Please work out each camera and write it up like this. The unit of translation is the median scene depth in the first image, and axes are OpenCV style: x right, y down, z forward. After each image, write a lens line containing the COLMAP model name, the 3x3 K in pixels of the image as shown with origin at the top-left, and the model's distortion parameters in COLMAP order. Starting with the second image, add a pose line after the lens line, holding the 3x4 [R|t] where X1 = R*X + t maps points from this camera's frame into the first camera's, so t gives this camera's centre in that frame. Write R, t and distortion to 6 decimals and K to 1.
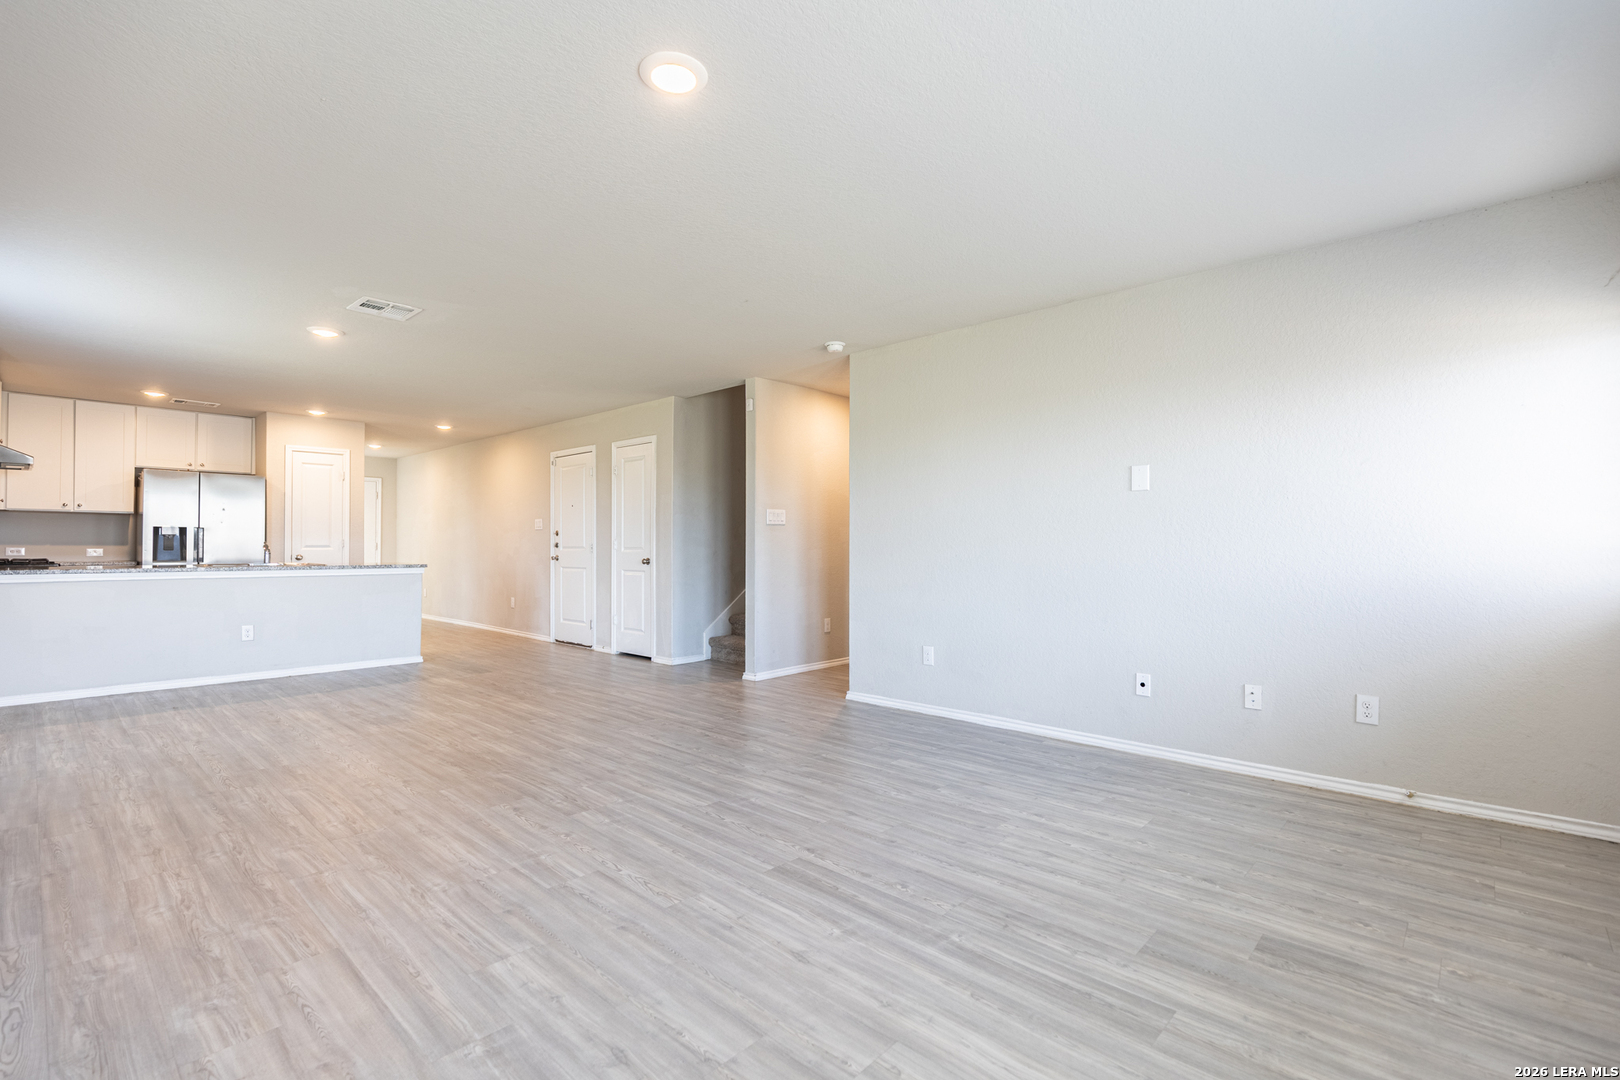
lens RADIAL K [[728.4, 0, 812.2], [0, 728.4, 538.4], [0, 0, 1]] dist [0.000068, 0.000268]
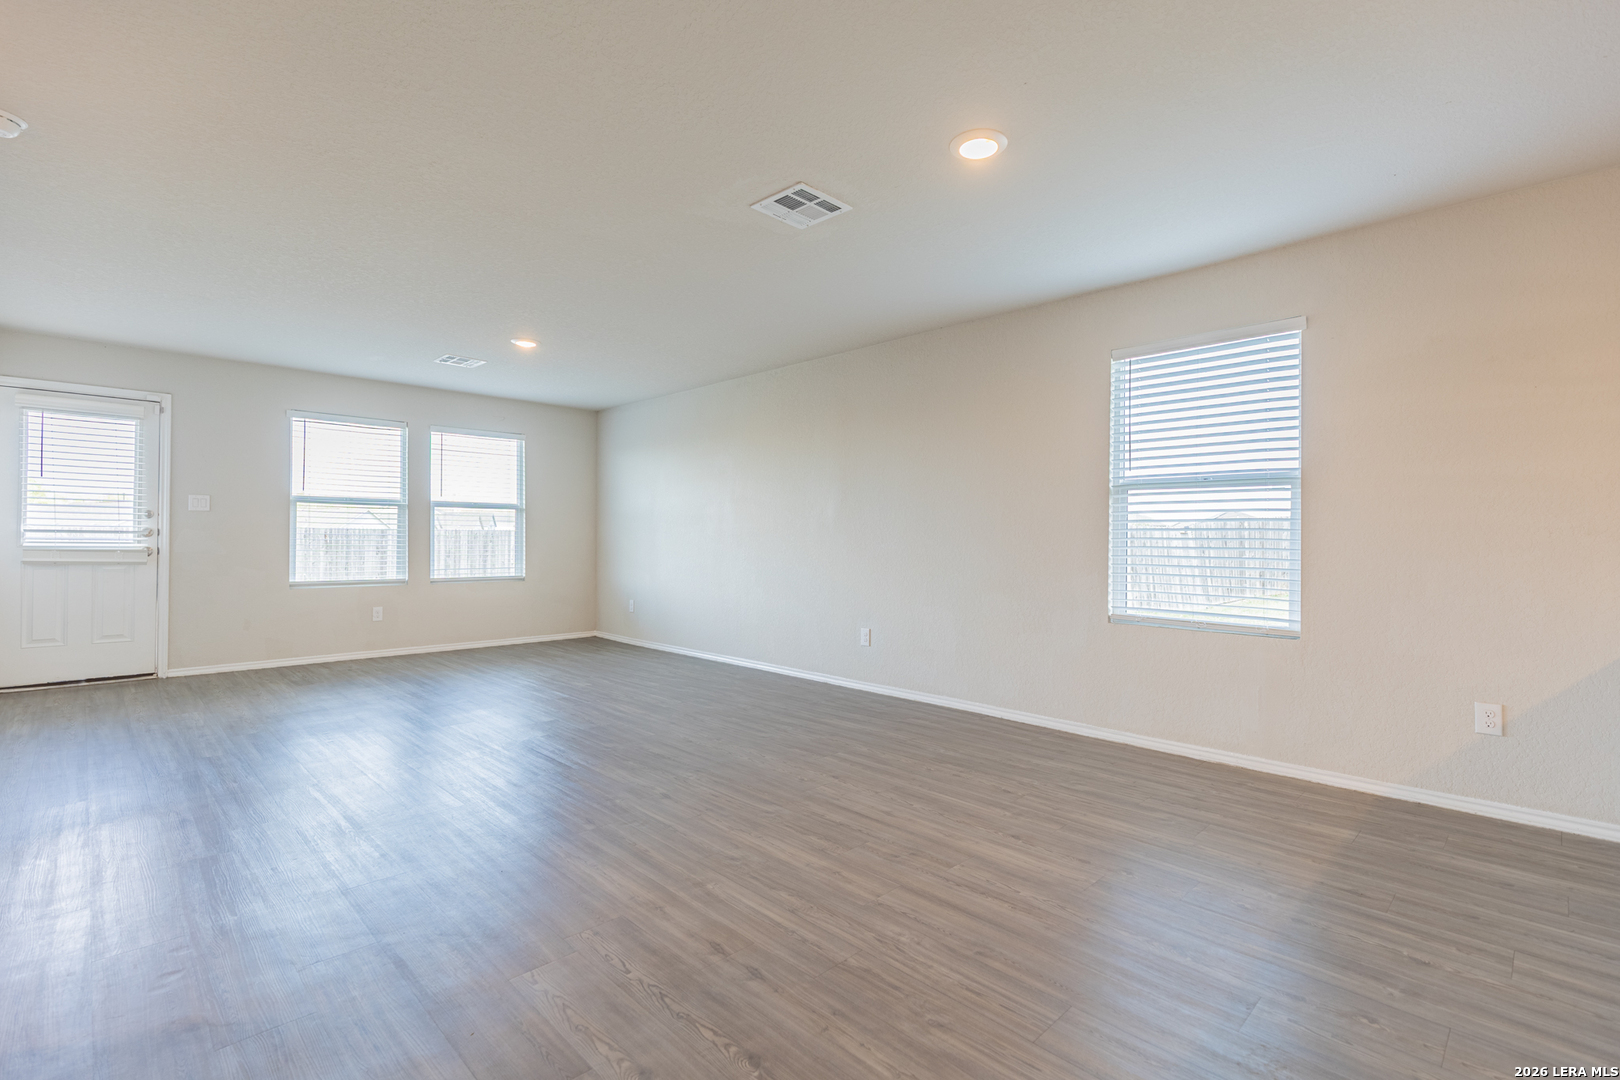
lens RADIAL K [[728.4, 0, 821.3], [0, 728.4, 538.8], [0, 0, 1]] dist [0.000068, 0.000268]
pose [[-0.999260, -0.009854, 0.037189, -0.386220], [-0.010415, 0.999834, -0.014940, 0.012161], [-0.037036, -0.015316, -0.999197, 1.034478]]
